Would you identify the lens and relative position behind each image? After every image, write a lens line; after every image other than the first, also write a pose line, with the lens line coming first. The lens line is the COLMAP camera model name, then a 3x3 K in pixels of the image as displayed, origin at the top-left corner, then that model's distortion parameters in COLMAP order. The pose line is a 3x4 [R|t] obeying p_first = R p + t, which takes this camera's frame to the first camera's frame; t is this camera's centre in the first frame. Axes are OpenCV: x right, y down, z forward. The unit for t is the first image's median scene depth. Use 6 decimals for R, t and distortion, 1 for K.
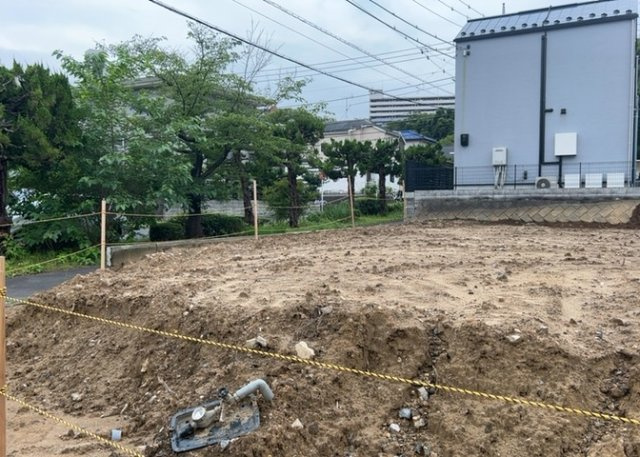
lens RADIAL K [[580.0, 0, 318.3], [0, 580.0, 234.9], [0, 0, 1]] dist [0.099346, -0.178454]
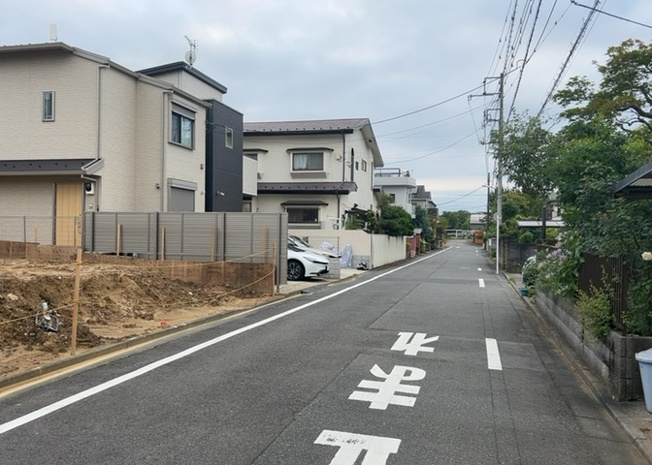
lens RADIAL K [[590.8, 0, 324.2], [0, 590.8, 239.0], [0, 0, 1]] dist [0.099346, -0.178454]
pose [[-0.239395, -0.009259, 0.970878, -0.503497], [0.035572, 0.999200, 0.018300, -0.002100], [-0.970270, 0.038917, -0.238874, 0.088921]]
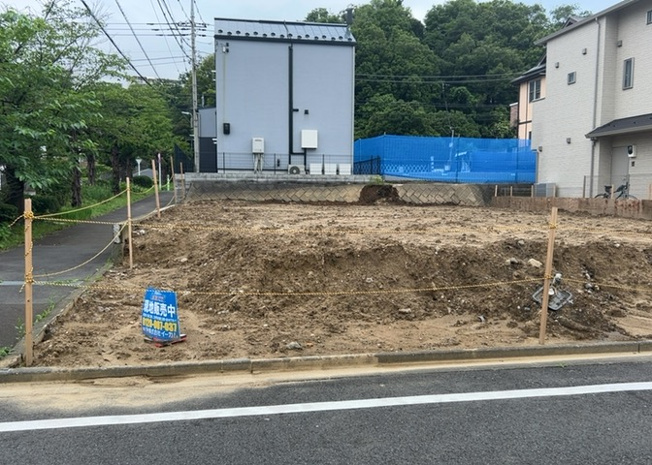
lens RADIAL K [[590.8, 0, 324.2], [0, 590.8, 239.0], [0, 0, 1]] dist [0.099346, -0.178454]
pose [[0.783572, -0.046066, 0.619591, -0.357715], [0.025299, 0.998786, 0.042265, 0.006025], [-0.620786, -0.017443, 0.783786, -0.010972]]
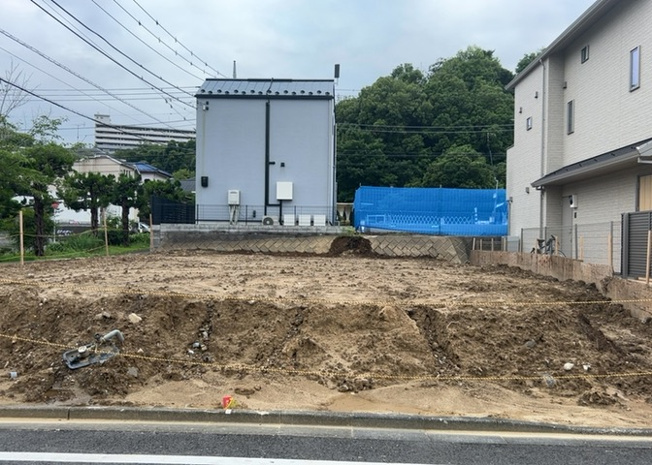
lens RADIAL K [[590.8, 0, 324.2], [0, 590.8, 239.0], [0, 0, 1]] dist [0.099346, -0.178454]
pose [[0.896493, 0.014771, 0.442812, -0.064466], [0.007398, 0.998806, -0.048293, 0.011731], [-0.442997, 0.046570, 0.895313, -0.174905]]
